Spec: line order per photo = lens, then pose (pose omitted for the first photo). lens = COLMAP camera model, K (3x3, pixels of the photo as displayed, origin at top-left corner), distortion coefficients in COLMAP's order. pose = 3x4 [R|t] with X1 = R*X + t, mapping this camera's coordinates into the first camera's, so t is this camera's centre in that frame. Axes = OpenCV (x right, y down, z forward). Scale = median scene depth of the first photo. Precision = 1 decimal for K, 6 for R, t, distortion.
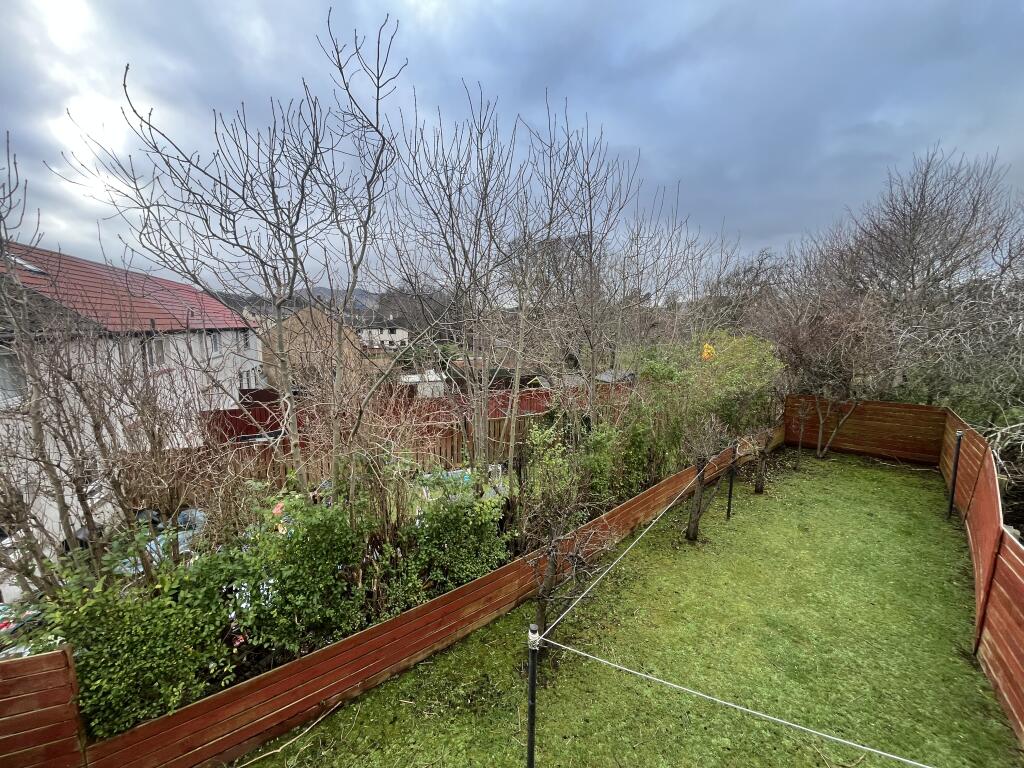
lens RADIAL K [[412.2, 0, 510.5], [0, 412.2, 385.1], [0, 0, 1]] dist [-0.002572, -0.000099]
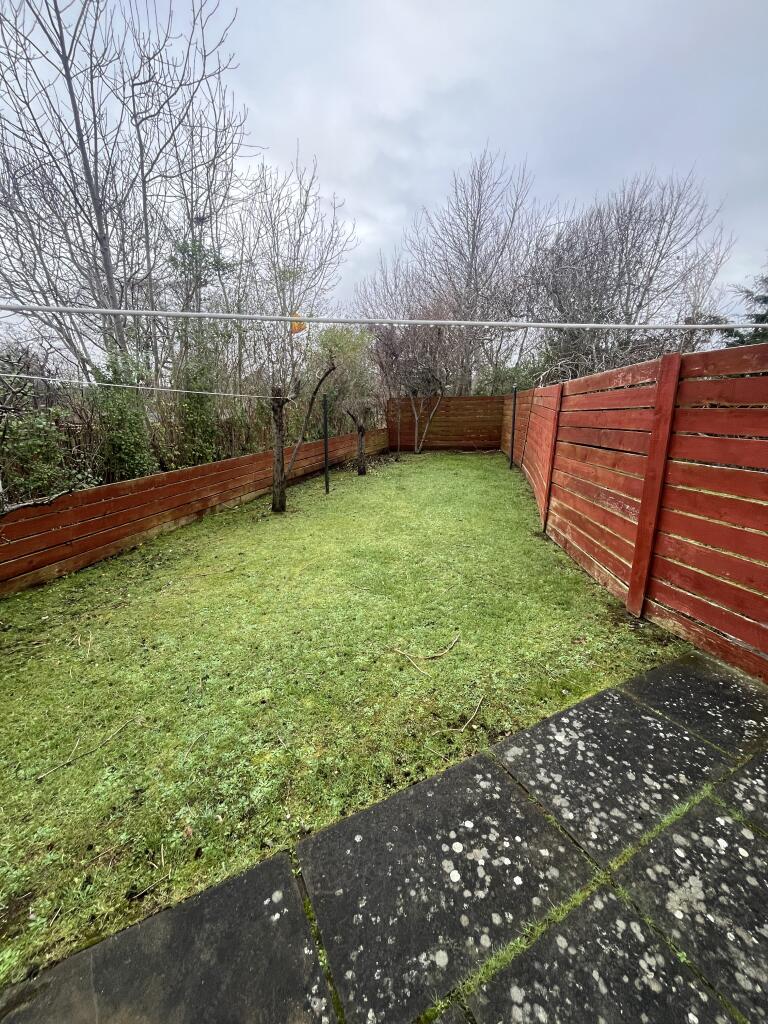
lens RADIAL K [[412.2, 0, 383.9], [0, 412.2, 512.5], [0, 0, 1]] dist [-0.002572, -0.000099]
pose [[0.851386, -0.119858, 0.510662, 0.293608], [0.068528, 0.990616, 0.118257, 0.412017], [-0.520044, -0.065688, 0.851610, 0.336151]]
